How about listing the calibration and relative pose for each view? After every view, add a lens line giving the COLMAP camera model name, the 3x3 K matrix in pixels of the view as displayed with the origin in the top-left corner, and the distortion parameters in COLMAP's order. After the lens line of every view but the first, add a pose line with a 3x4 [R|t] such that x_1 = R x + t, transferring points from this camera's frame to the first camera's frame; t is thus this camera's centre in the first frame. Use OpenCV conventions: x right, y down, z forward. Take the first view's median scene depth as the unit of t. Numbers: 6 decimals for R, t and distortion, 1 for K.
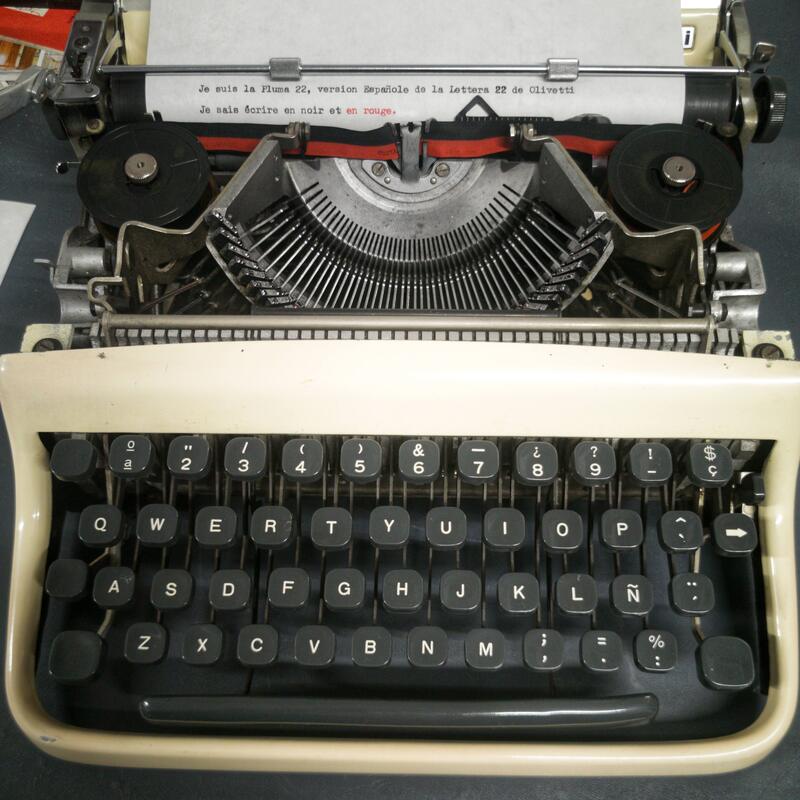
lens RADIAL K [[875.5, 0, 398.2], [0, 875.5, 517.4], [0, 0, 1]] dist [-0.008488, 0.000000]
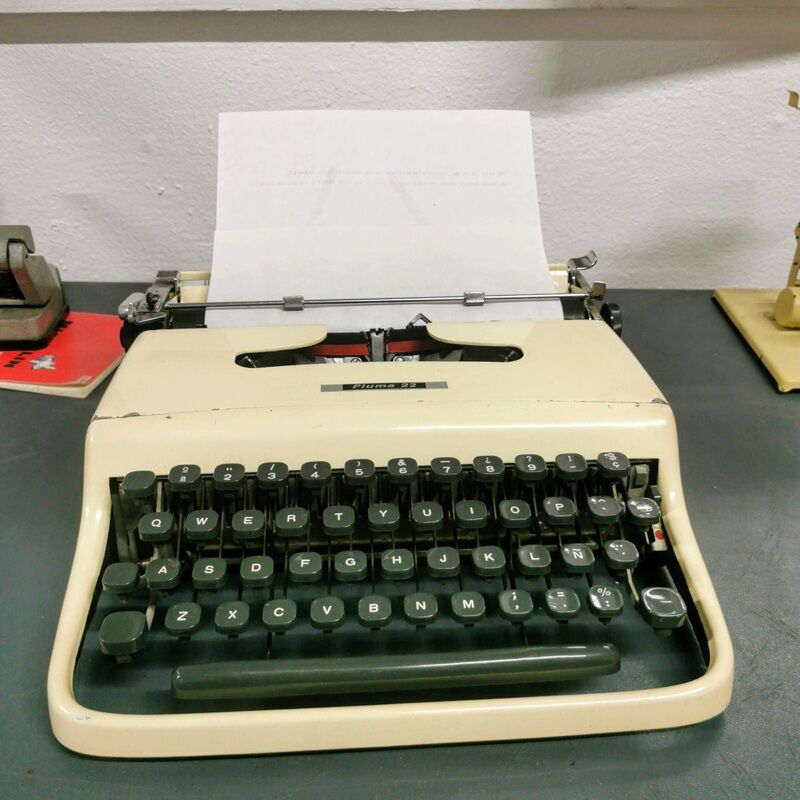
lens RADIAL K [[863.0, 0, 406.8], [0, 863.0, 409.3], [0, 0, 1]] dist [0.019137, 0.000000]
pose [[0.995527, -0.031968, 0.088905, -0.069489], [0.078563, 0.802789, -0.591065, 0.529363], [-0.052476, 0.595406, 0.801709, -0.101065]]
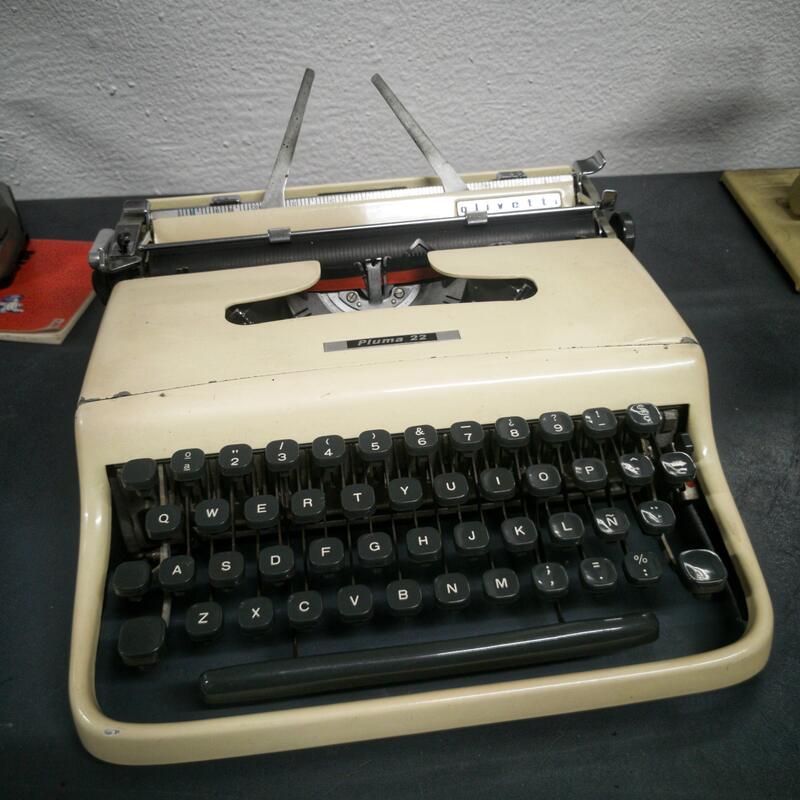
lens RADIAL K [[875.5, 0, 408.7], [0, 875.5, 412.2], [0, 0, 1]] dist [-0.008488, 0.000000]
pose [[0.988545, -0.106945, 0.106499, -0.101053], [0.143540, 0.884243, -0.444422, 0.373191], [-0.046643, 0.454618, 0.889465, -0.111091]]
